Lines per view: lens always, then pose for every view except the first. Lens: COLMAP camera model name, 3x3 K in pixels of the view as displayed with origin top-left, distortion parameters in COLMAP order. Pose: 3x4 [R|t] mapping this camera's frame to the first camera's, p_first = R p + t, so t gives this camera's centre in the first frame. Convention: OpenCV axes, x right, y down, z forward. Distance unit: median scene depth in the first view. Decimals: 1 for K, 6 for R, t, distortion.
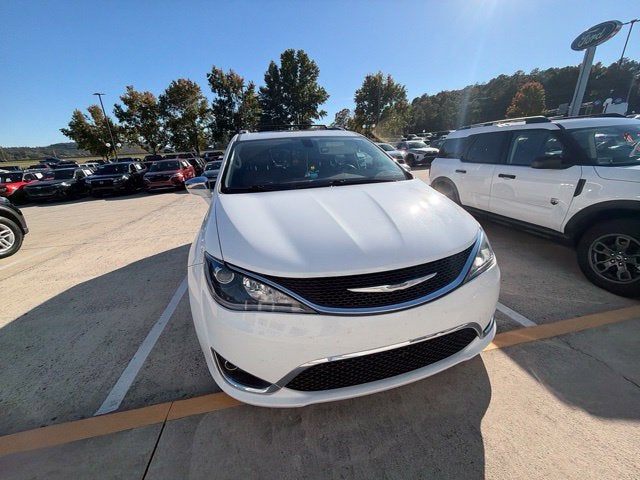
lens RADIAL K [[252.3, 0, 318.7], [0, 252.3, 238.9], [0, 0, 1]] dist [0.000922, -0.000344]
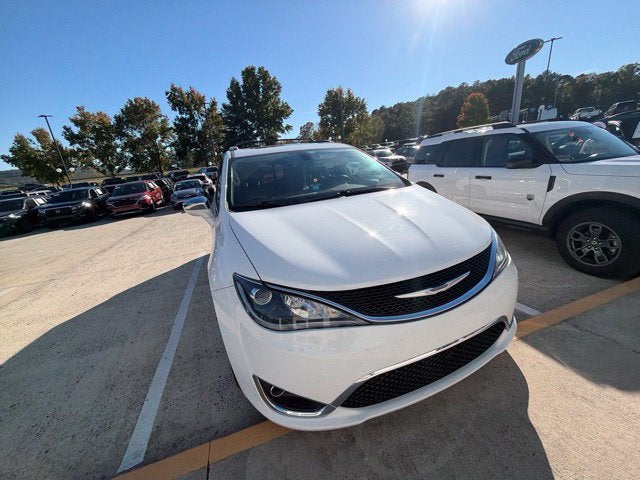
lens RADIAL K [[252.3, 0, 319.0], [0, 252.3, 239.3], [0, 0, 1]] dist [0.000922, -0.000344]
pose [[0.990983, -0.084644, 0.103861, -0.005899], [0.088995, 0.995307, -0.037998, -0.000445], [-0.100158, 0.046899, 0.993866, 0.000456]]
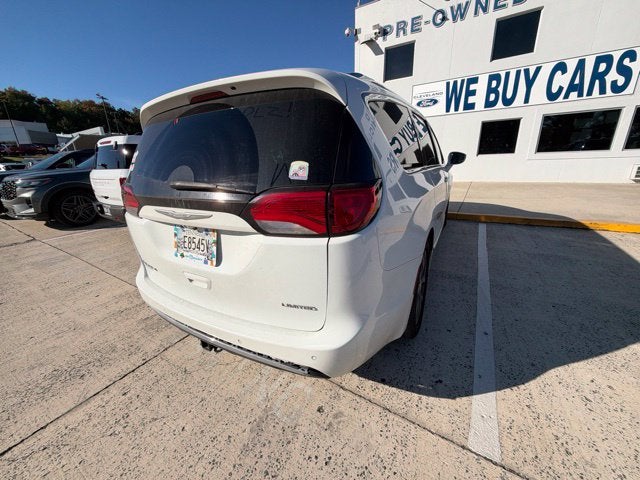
lens RADIAL K [[252.3, 0, 318.9], [0, 252.3, 244.0], [0, 0, 1]] dist [0.000922, -0.000344]
pose [[-0.720324, -0.149807, 0.677267, -0.042882], [0.291851, 0.820308, 0.491851, -0.033156], [-0.629251, 0.551953, -0.547166, 0.114125]]
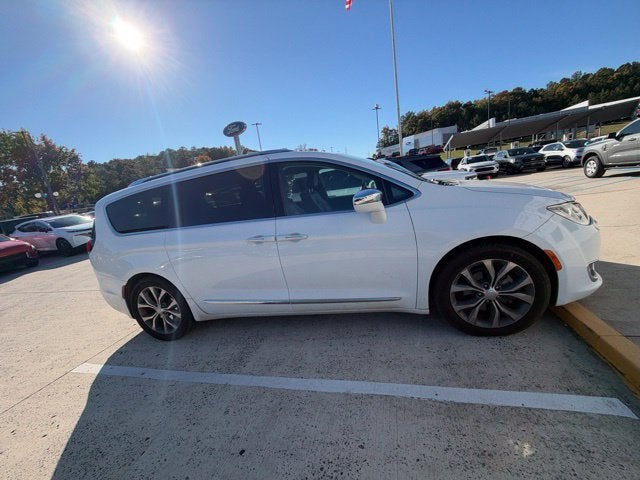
lens RADIAL K [[252.3, 0, 318.9], [0, 252.3, 240.3], [0, 0, 1]] dist [0.000922, -0.000344]
pose [[0.479198, -0.221065, 0.849411, -0.054730], [0.407080, 0.913357, 0.008052, -0.007215], [-0.777596, 0.341920, 0.527670, 0.032978]]
